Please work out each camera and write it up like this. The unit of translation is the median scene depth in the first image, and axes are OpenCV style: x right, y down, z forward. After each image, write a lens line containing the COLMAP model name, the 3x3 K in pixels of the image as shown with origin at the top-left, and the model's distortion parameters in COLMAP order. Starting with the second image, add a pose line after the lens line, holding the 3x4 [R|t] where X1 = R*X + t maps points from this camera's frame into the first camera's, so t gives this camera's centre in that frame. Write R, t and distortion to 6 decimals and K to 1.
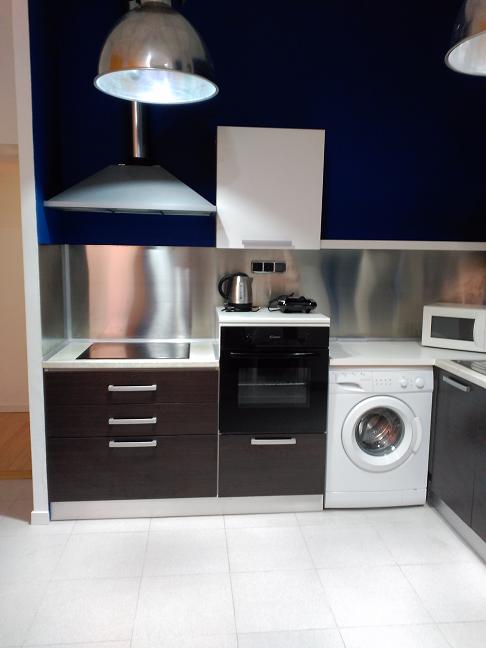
lens RADIAL K [[562.4, 0, 242.7], [0, 562.4, 328.8], [0, 0, 1]] dist [0.061488, -0.073106]
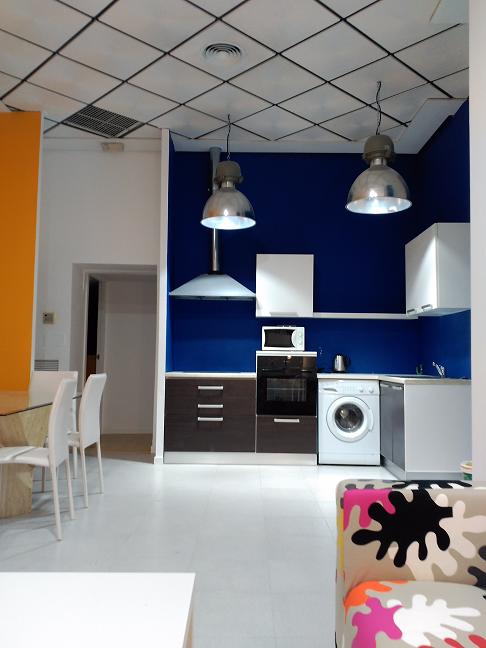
lens RADIAL K [[562.4, 0, 241.2], [0, 562.4, 322.8], [0, 0, 1]] dist [0.061488, -0.073106]
pose [[0.995577, -0.007585, -0.093639, 0.077741], [-0.010979, 0.980513, -0.196147, 0.245265], [0.093302, 0.196307, 0.976093, -0.812103]]
